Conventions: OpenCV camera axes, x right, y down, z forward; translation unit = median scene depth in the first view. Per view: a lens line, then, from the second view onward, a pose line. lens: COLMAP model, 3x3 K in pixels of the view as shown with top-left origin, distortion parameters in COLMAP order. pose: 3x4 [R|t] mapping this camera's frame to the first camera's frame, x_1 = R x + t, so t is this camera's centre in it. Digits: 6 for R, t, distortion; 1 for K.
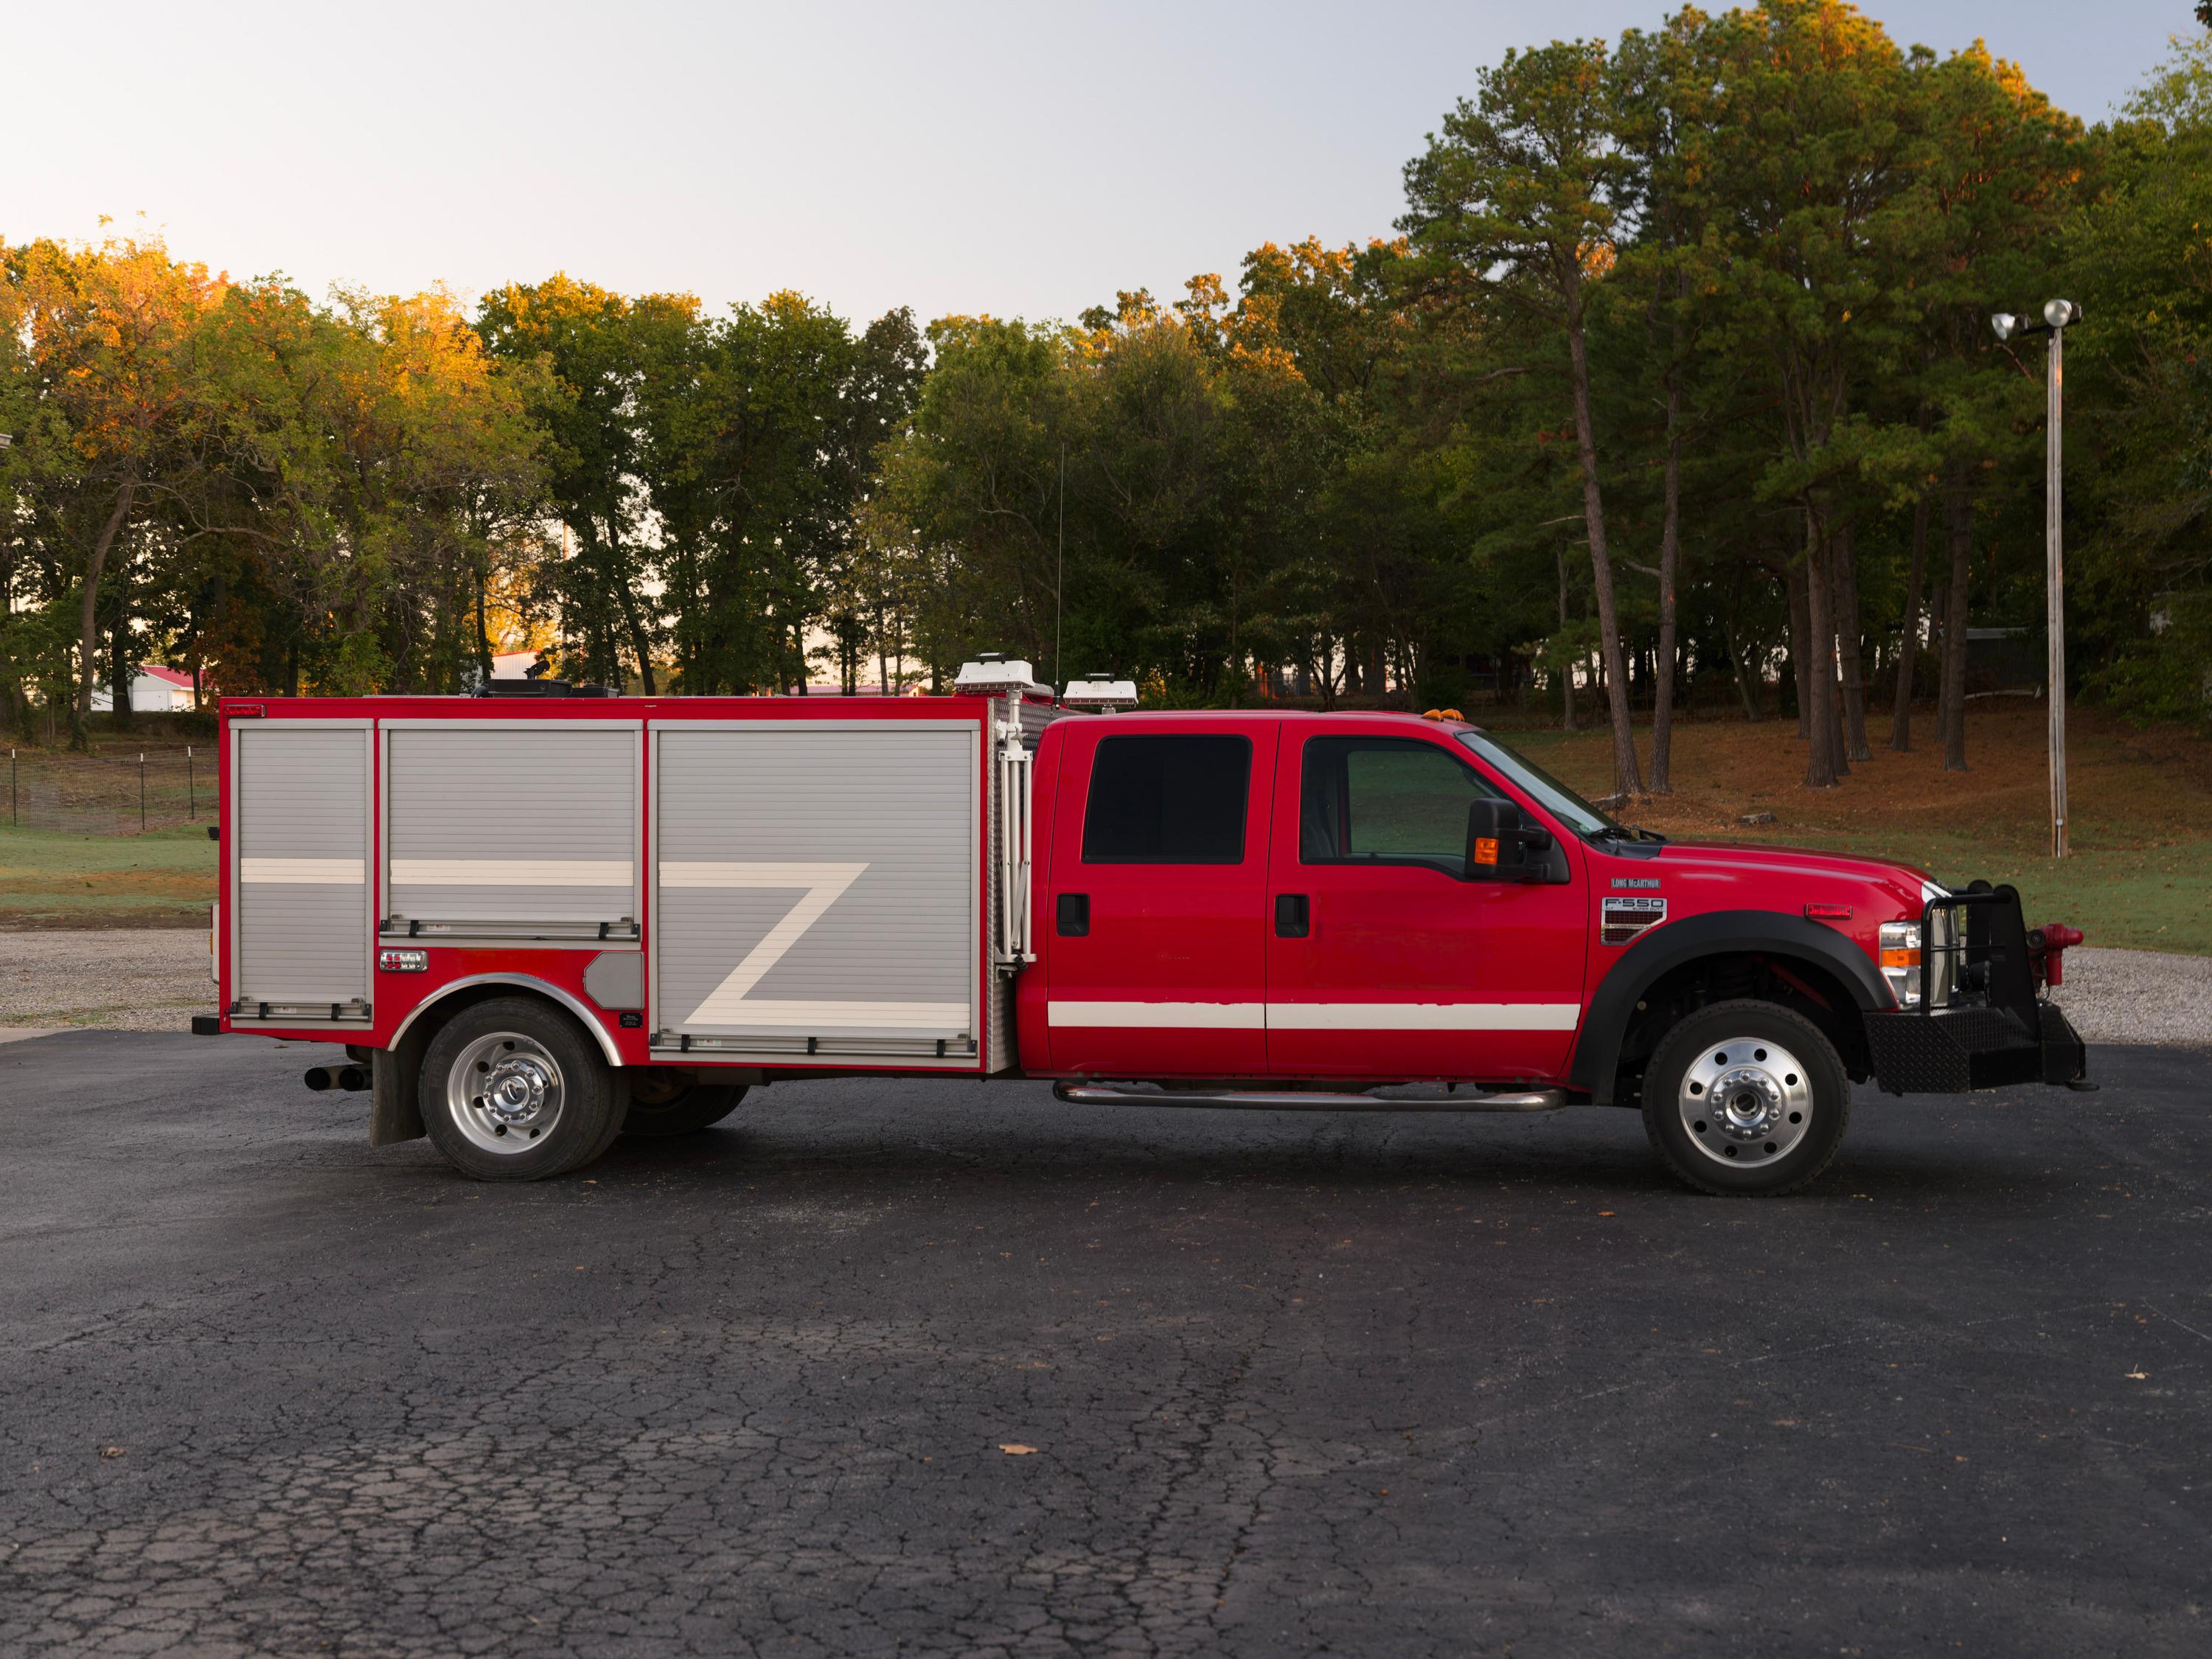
lens RADIAL K [[3064.6, 0, 1099.3], [0, 3064.6, 978.9], [0, 0, 1]] dist [0.026741, -0.046570]
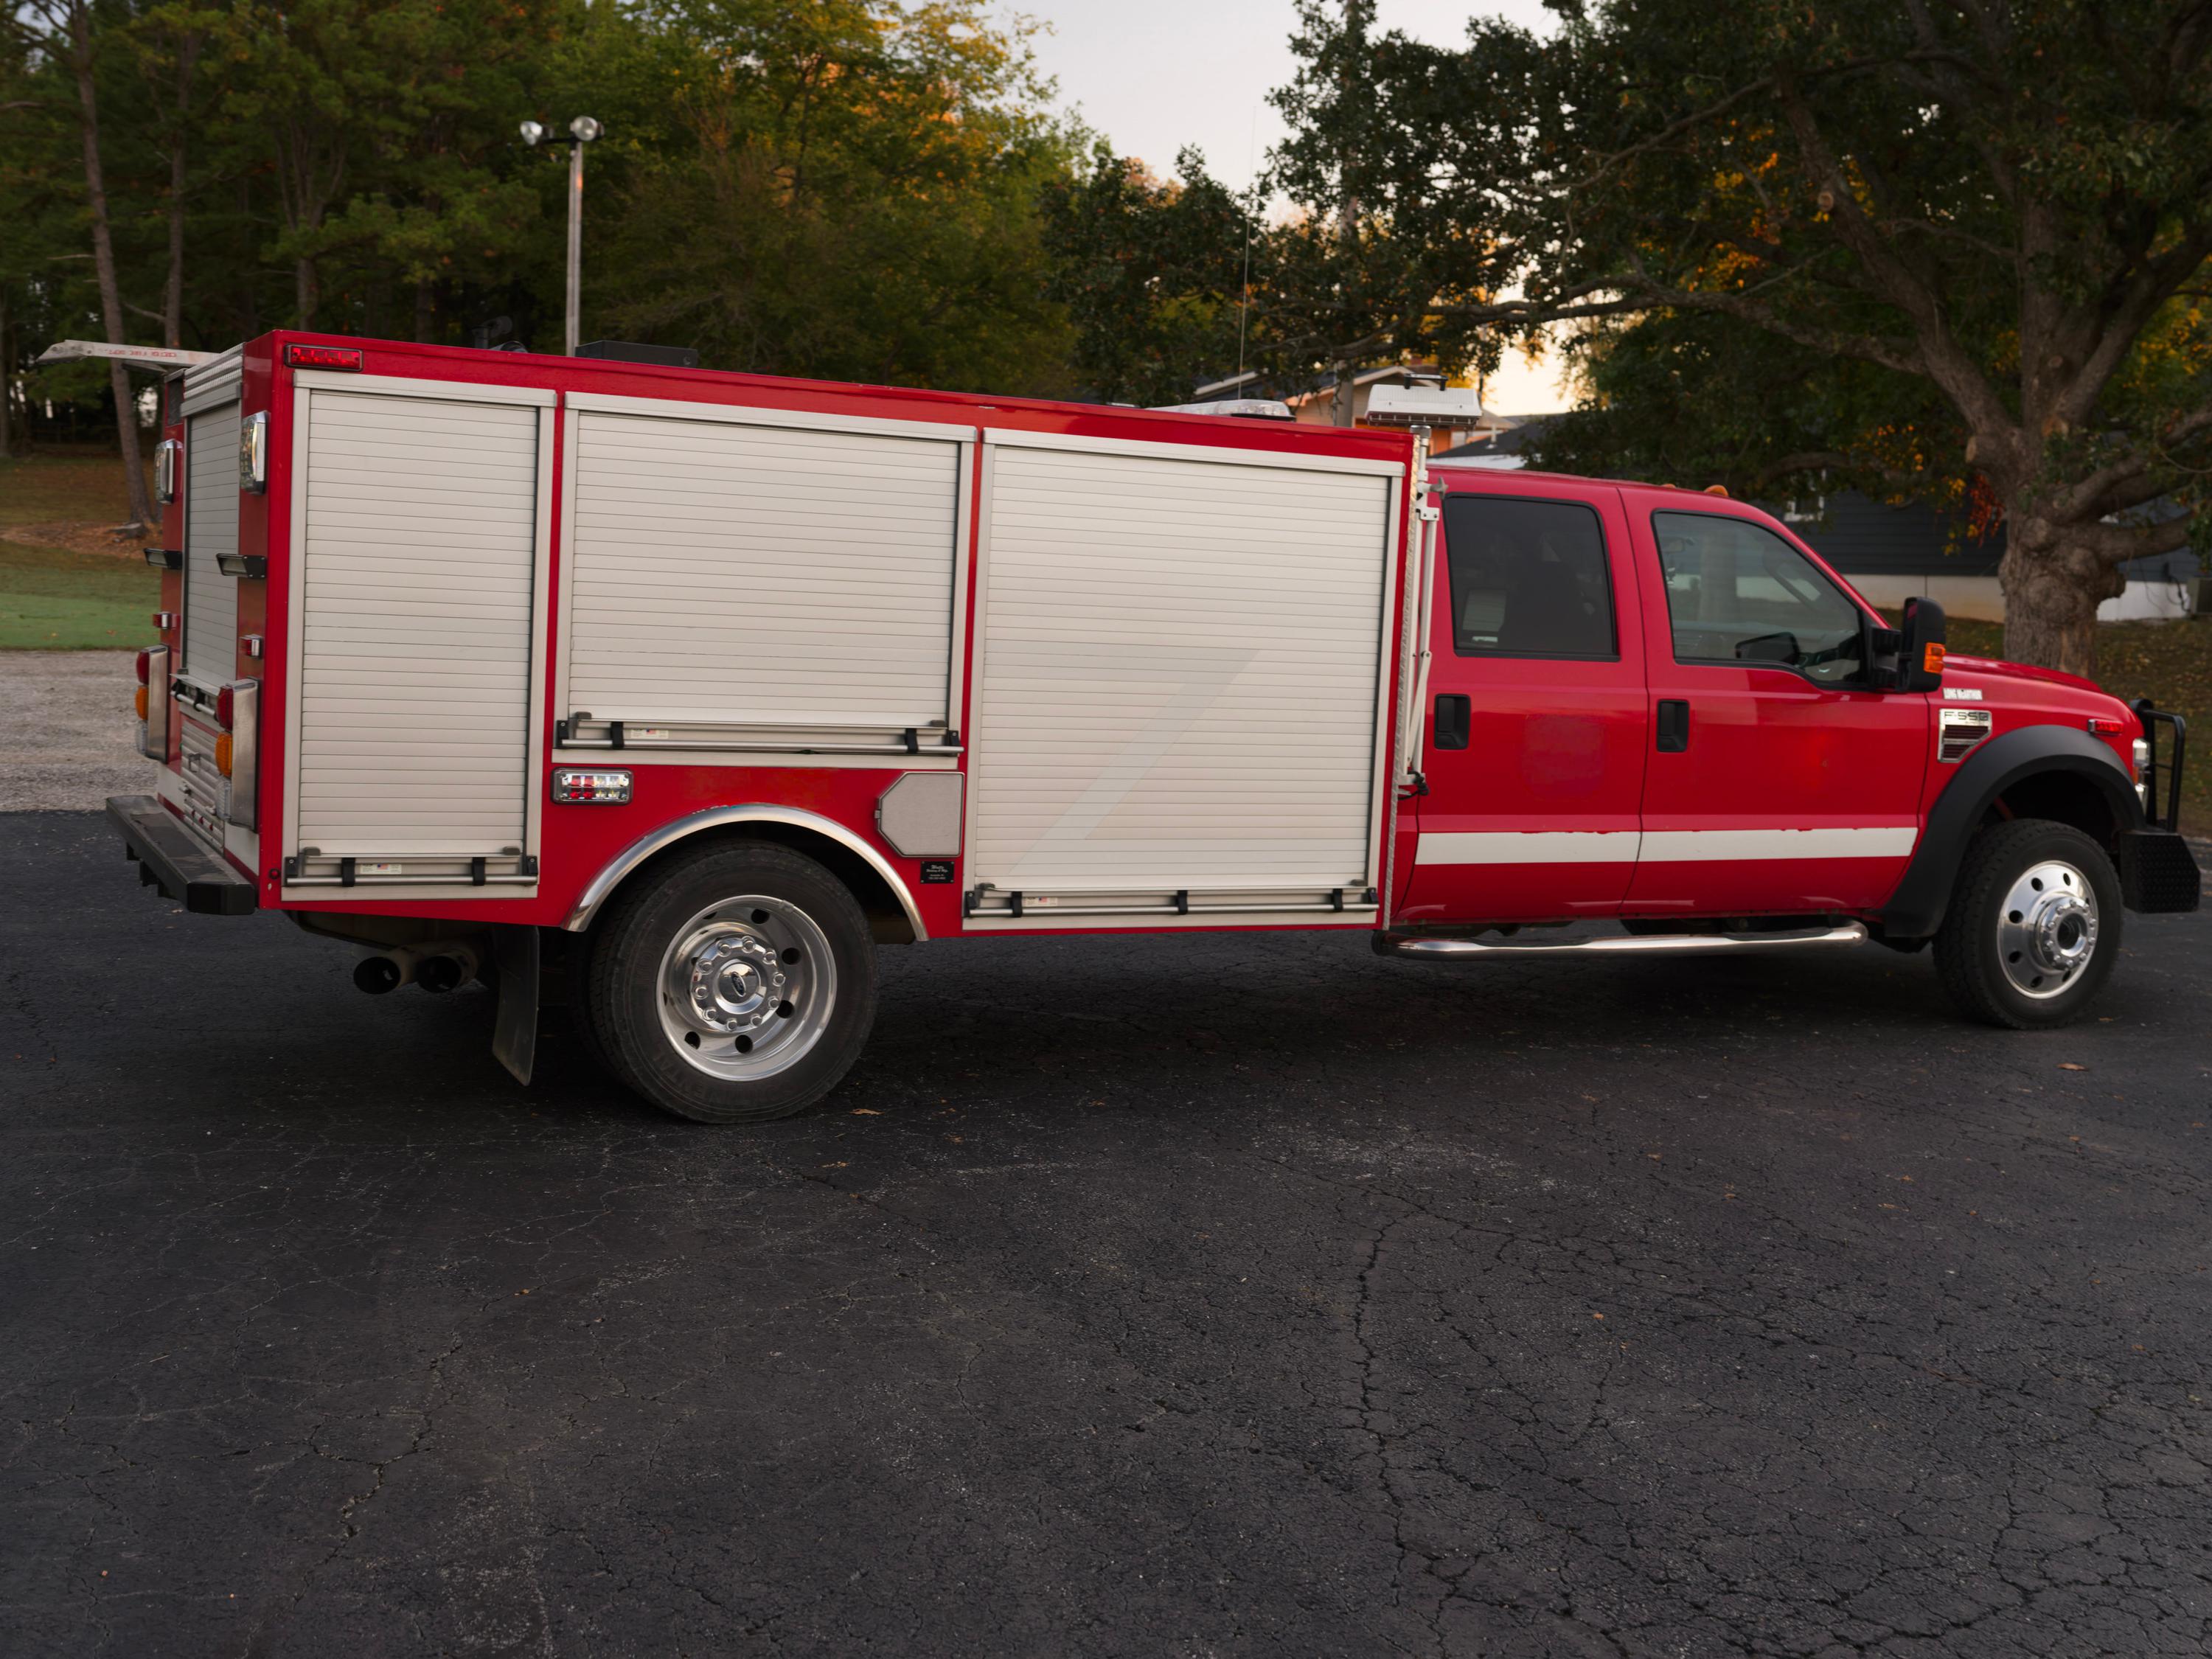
lens RADIAL K [[2490.3, 0, 1105.3], [0, 2490.3, 834.8], [0, 0, 1]] dist [-0.006132, 0.021918]
pose [[0.791160, -0.023140, 0.611172, -0.452328], [-0.013160, 0.998409, 0.054837, -0.025105], [-0.611468, -0.051428, 0.789596, 0.536239]]
